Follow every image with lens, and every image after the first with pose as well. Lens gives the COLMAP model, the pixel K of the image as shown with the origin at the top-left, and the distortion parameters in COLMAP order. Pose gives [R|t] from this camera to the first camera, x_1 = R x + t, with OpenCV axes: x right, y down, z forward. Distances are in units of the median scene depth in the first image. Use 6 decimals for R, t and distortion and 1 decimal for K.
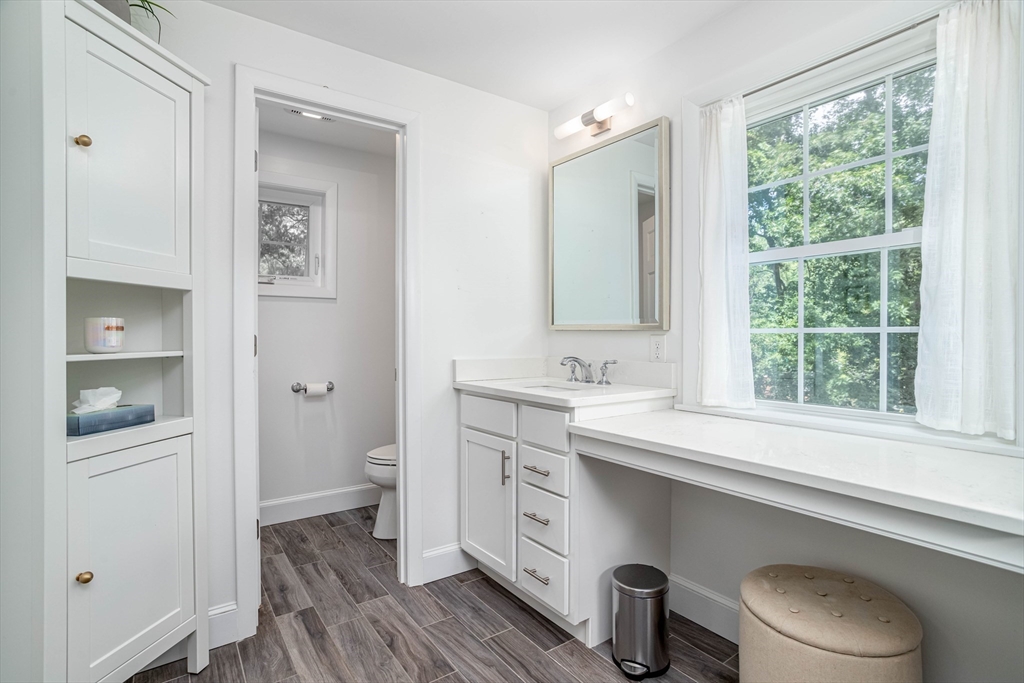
lens RADIAL K [[494.8, 0, 512.4], [0, 494.8, 346.0], [0, 0, 1]] dist [-0.041631, 0.020006]
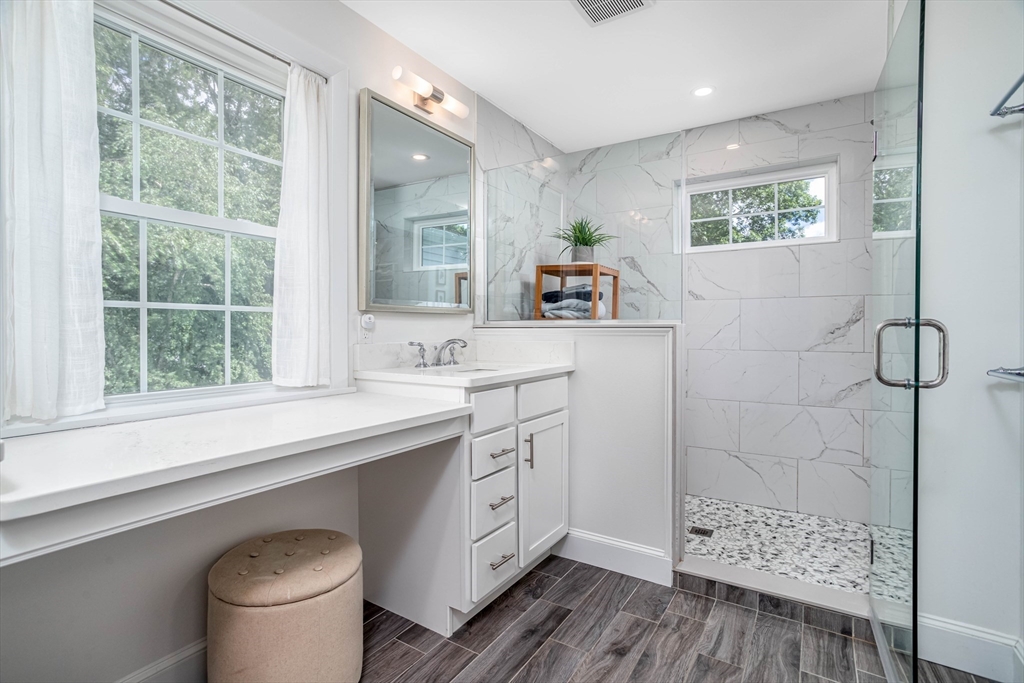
lens RADIAL K [[494.8, 0, 512.2], [0, 494.8, 333.4], [0, 0, 1]] dist [-0.041631, 0.020006]
pose [[-0.381917, -0.008554, 0.924157, -0.673344], [0.002587, 0.999943, 0.010325, 0.023326], [-0.924193, 0.006334, -0.381873, 1.208514]]
